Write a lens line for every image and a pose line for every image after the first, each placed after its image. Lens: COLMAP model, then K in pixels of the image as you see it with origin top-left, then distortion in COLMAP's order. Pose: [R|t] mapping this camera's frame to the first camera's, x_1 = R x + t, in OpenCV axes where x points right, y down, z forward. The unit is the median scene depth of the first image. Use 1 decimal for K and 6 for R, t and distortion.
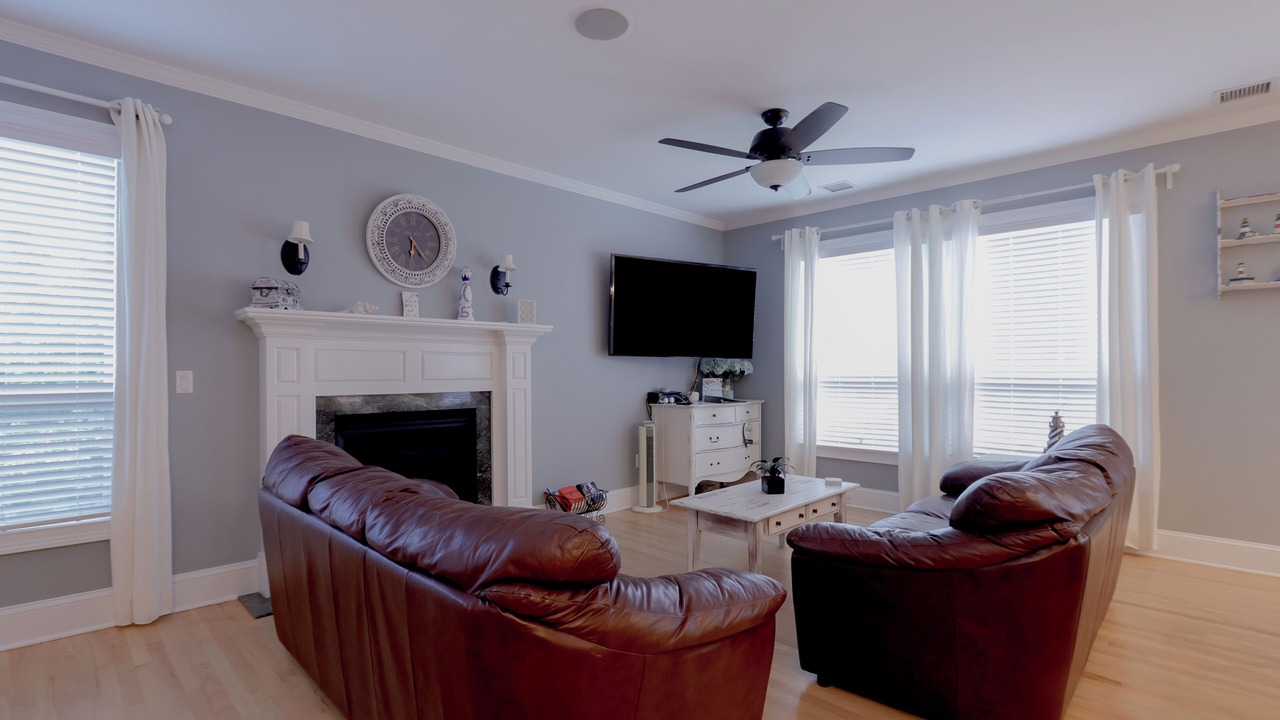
lens RADIAL K [[591.2, 0, 638.8], [0, 591.2, 368.0], [0, 0, 1]] dist [-0.021614, 0.000926]
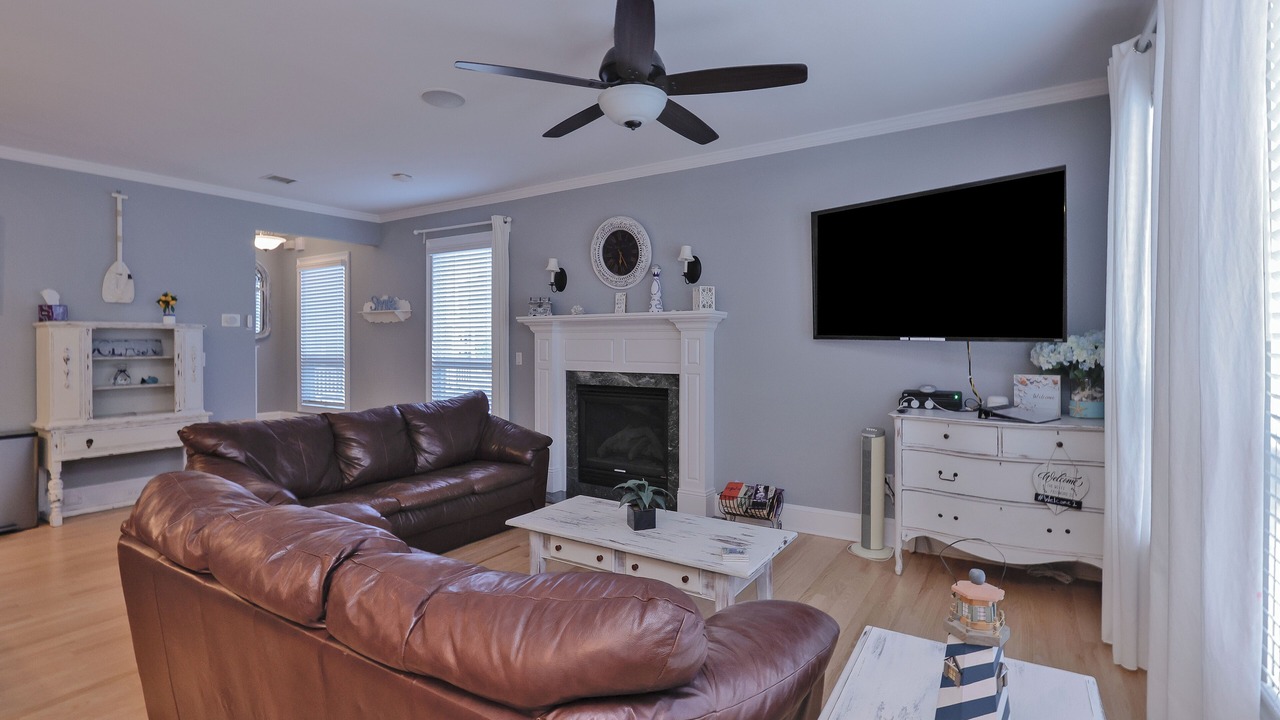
lens RADIAL K [[591.2, 0, 638.9], [0, 591.2, 351.1], [0, 0, 1]] dist [-0.021614, 0.000926]
pose [[0.211780, 0.012324, -0.977240, 0.839233], [-0.000186, 0.999921, 0.012569, -0.018246], [0.977317, -0.002480, 0.211765, 0.735888]]
